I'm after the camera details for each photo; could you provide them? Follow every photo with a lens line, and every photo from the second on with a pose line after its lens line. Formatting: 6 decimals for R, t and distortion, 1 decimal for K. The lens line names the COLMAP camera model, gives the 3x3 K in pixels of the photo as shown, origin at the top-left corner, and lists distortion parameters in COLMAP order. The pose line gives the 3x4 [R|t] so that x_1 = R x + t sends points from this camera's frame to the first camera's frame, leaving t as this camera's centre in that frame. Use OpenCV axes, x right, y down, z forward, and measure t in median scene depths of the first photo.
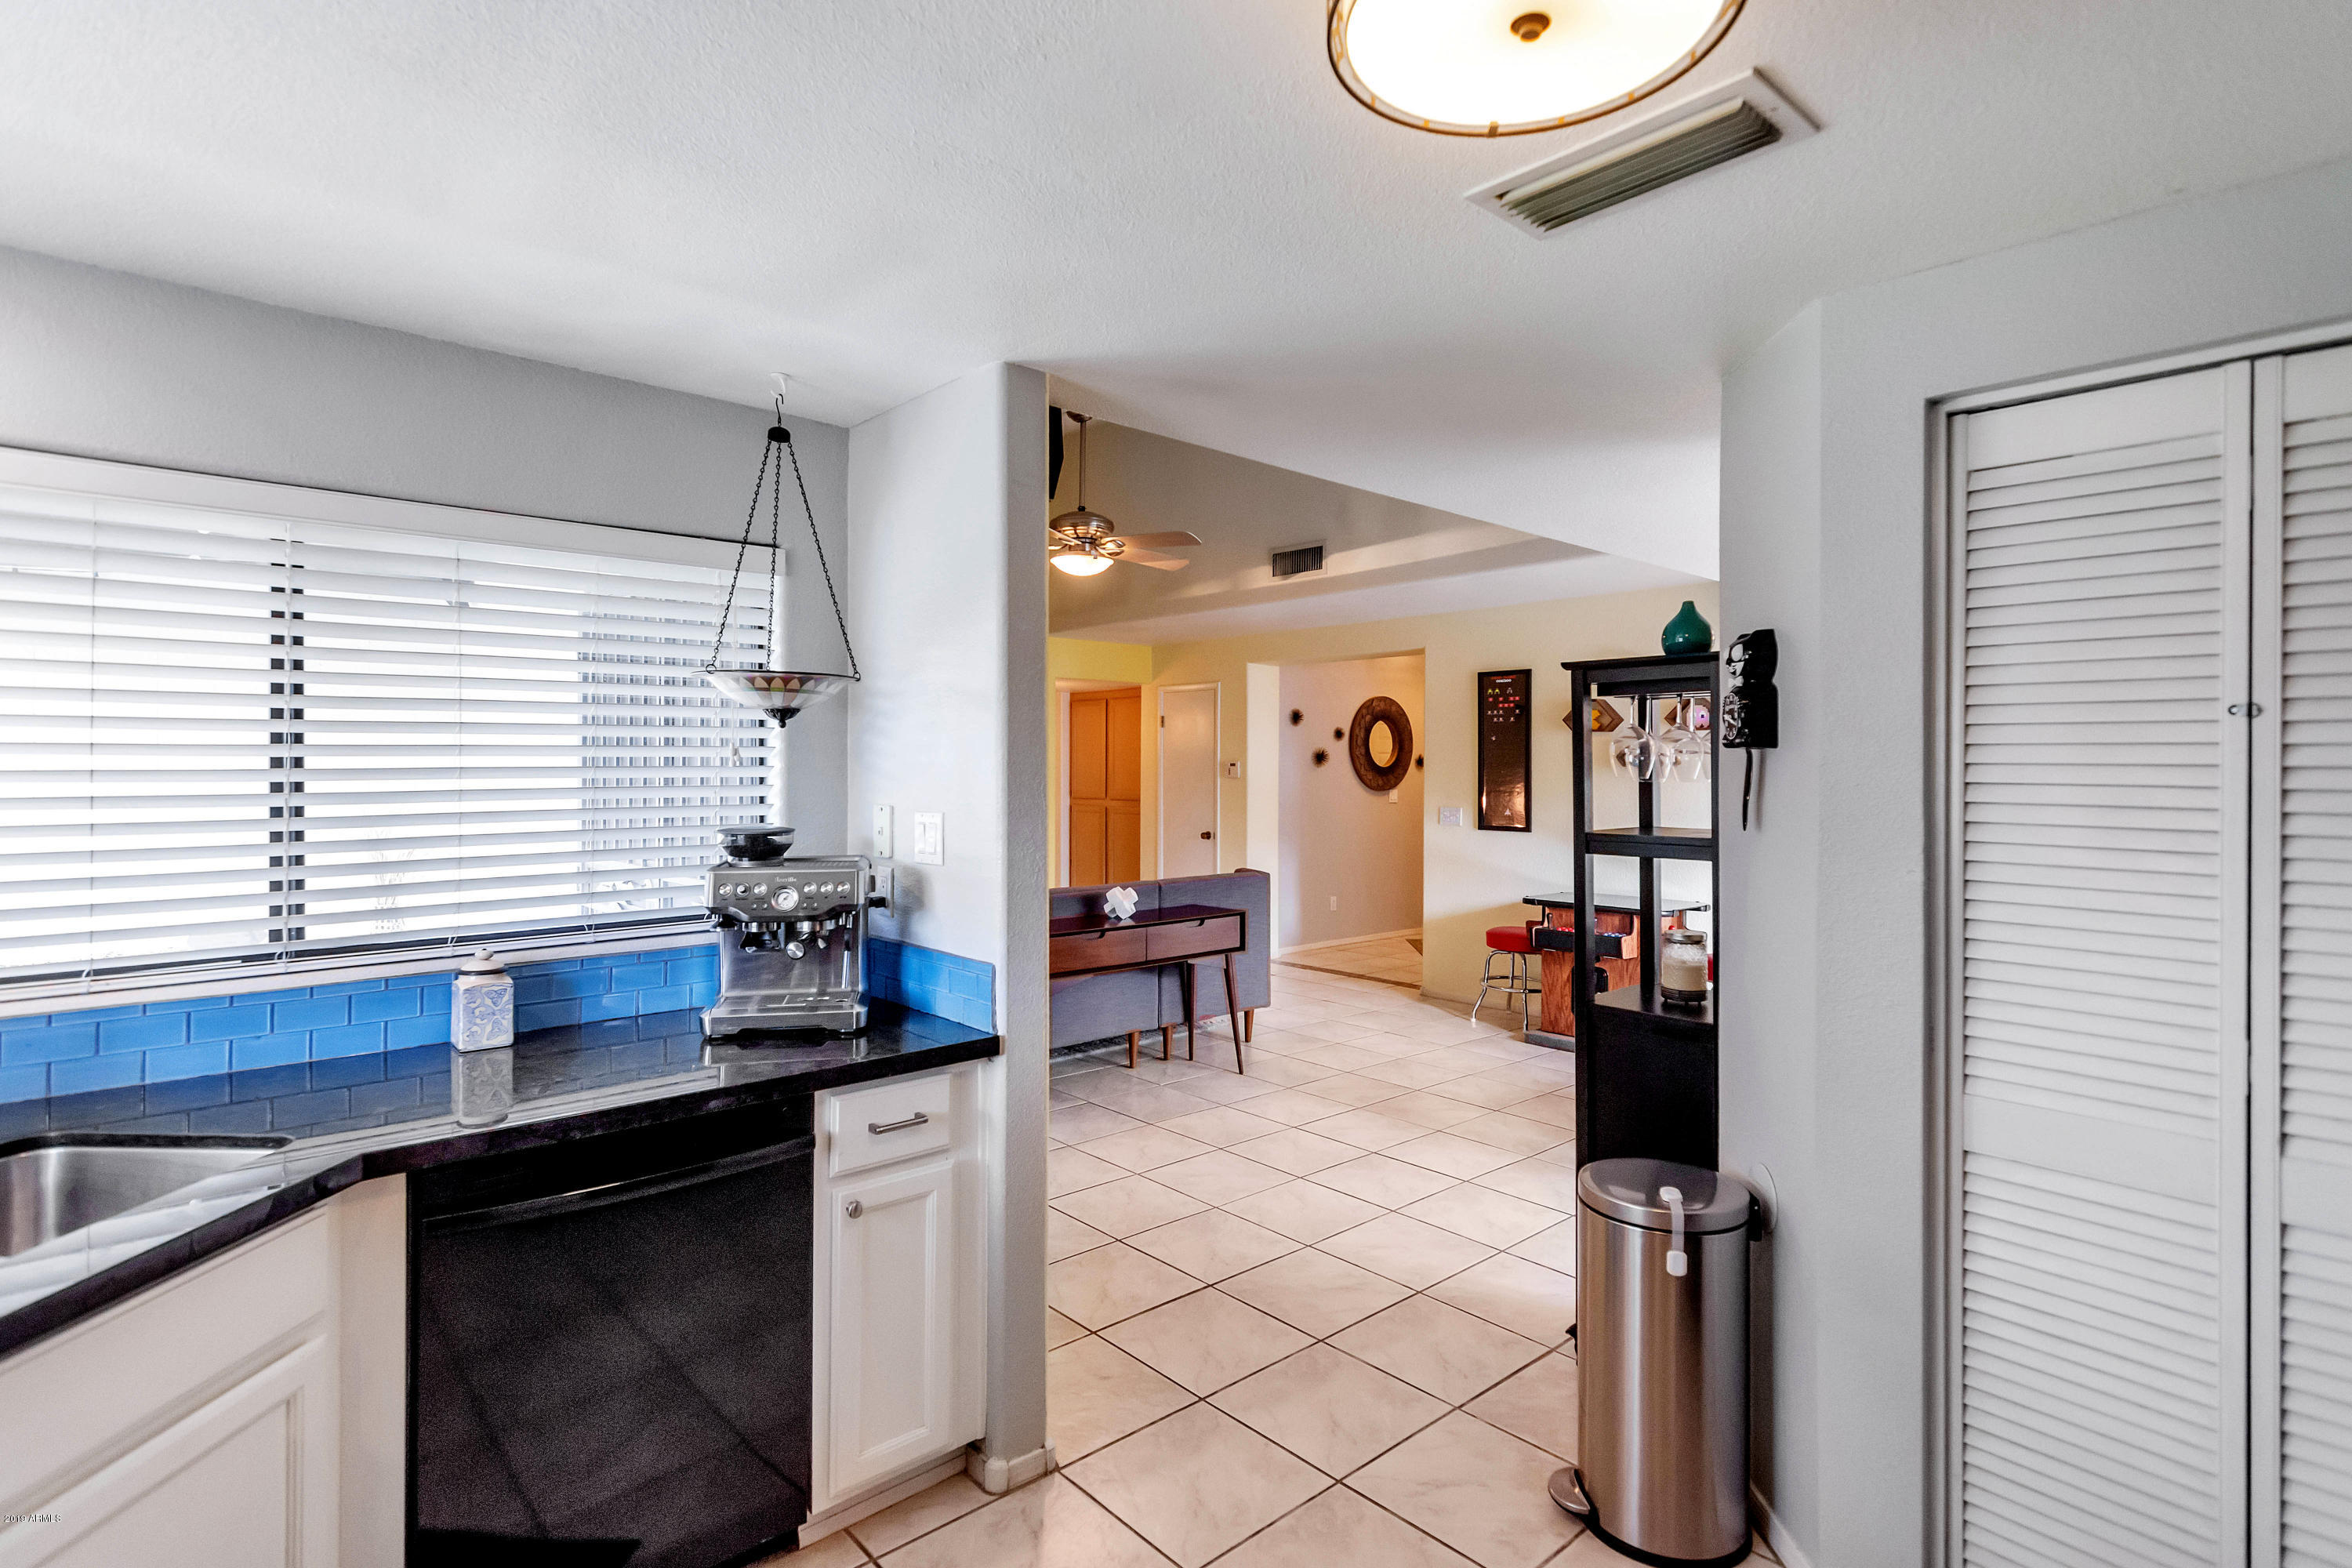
lens RADIAL K [[1173.1, 0, 1165.7], [0, 1173.1, 771.8], [0, 0, 1]] dist [-0.002005, -0.000346]
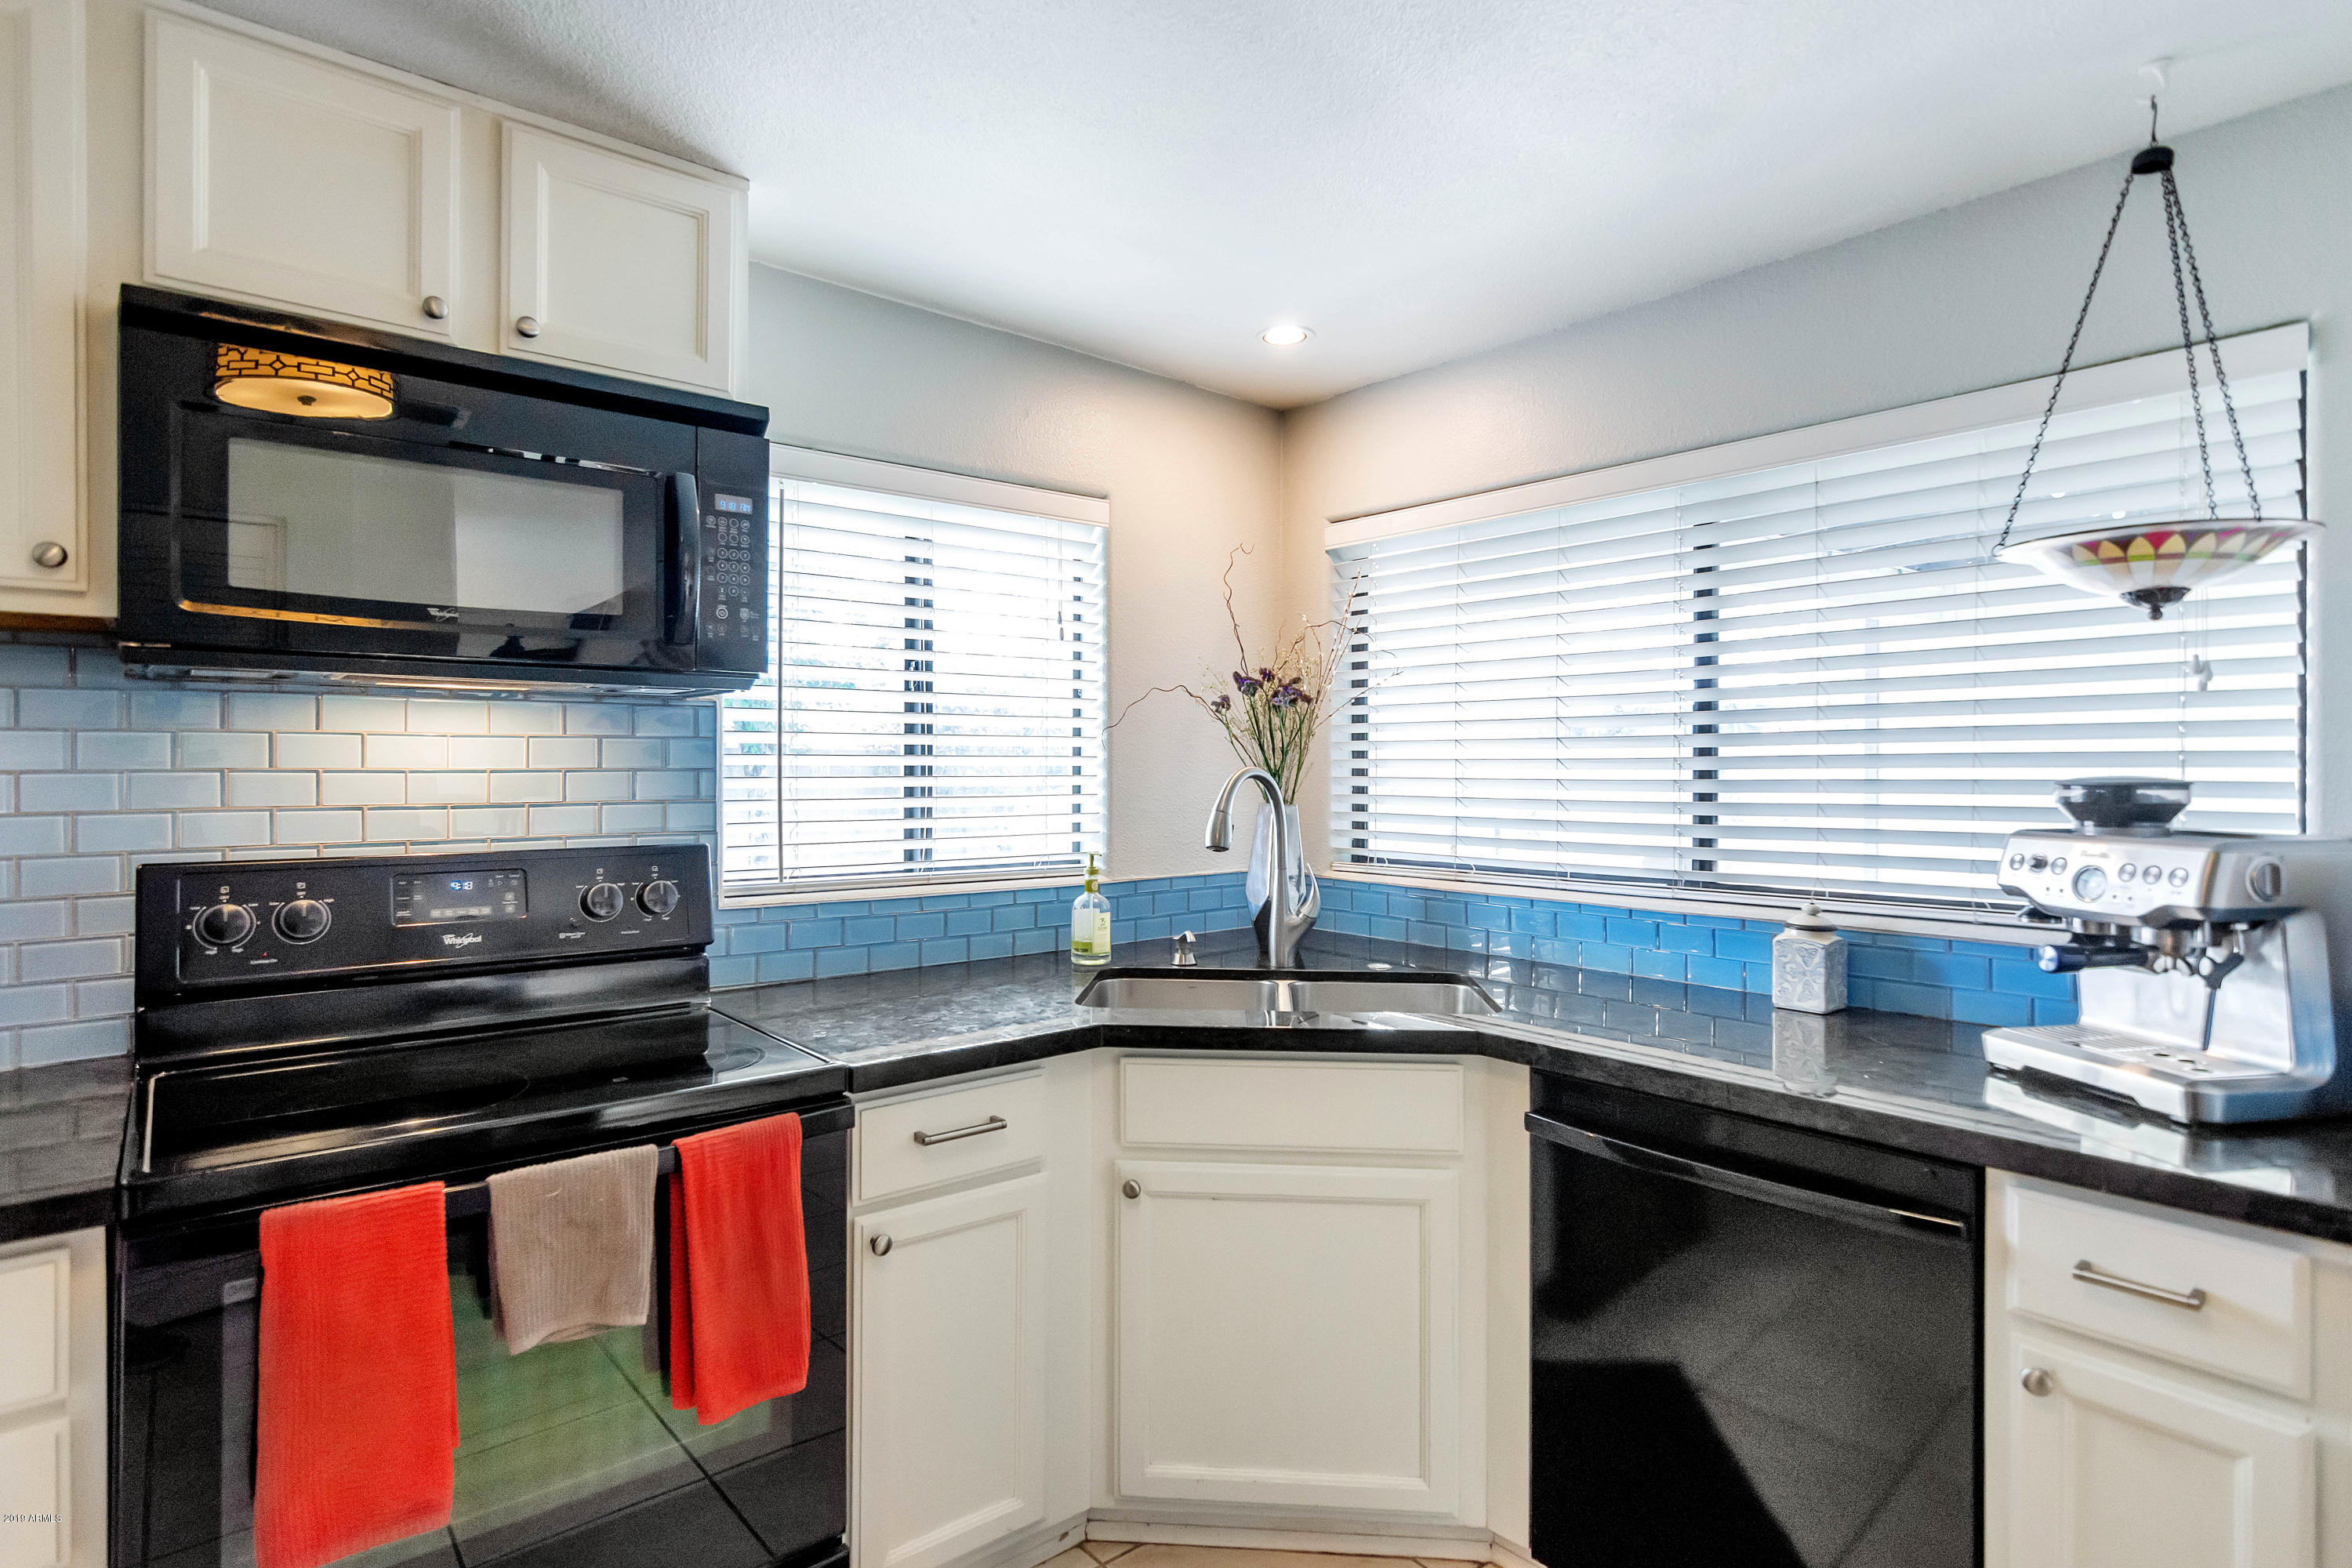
lens RADIAL K [[1173.1, 0, 1161.2], [0, 1173.1, 776.4], [0, 0, 1]] dist [-0.002005, -0.000346]
pose [[-0.040715, 0.003542, -0.999165, 0.345760], [-0.006745, 0.999970, 0.003820, 0.051597], [0.999148, 0.006895, -0.040690, 0.524965]]
